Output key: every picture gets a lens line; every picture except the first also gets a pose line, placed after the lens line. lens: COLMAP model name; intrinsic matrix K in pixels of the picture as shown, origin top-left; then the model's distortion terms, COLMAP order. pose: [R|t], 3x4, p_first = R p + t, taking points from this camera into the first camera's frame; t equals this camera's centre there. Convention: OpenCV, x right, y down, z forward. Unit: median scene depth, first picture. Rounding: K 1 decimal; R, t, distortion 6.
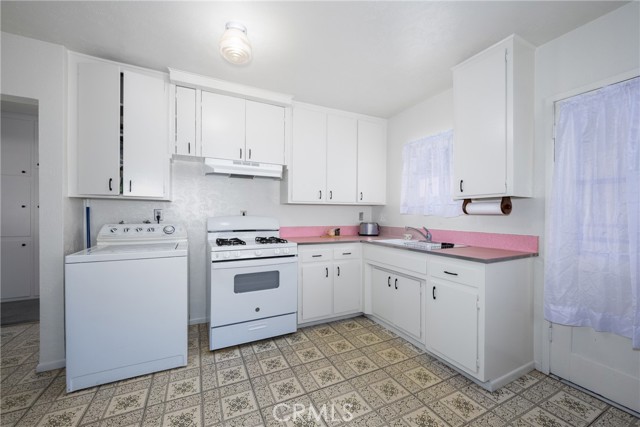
lens RADIAL K [[252.9, 0, 325.1], [0, 252.9, 214.9], [0, 0, 1]] dist [-0.000814, -0.001605]
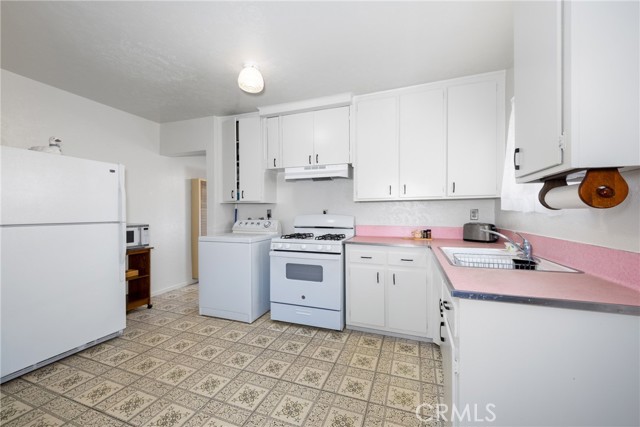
lens RADIAL K [[252.9, 0, 324.4], [0, 252.9, 214.5], [0, 0, 1]] dist [-0.000814, -0.001605]
pose [[0.686406, 0.001774, -0.727216, 0.590386], [0.006153, 0.999947, 0.008248, -0.004415], [0.727193, -0.010136, 0.686359, 0.283686]]
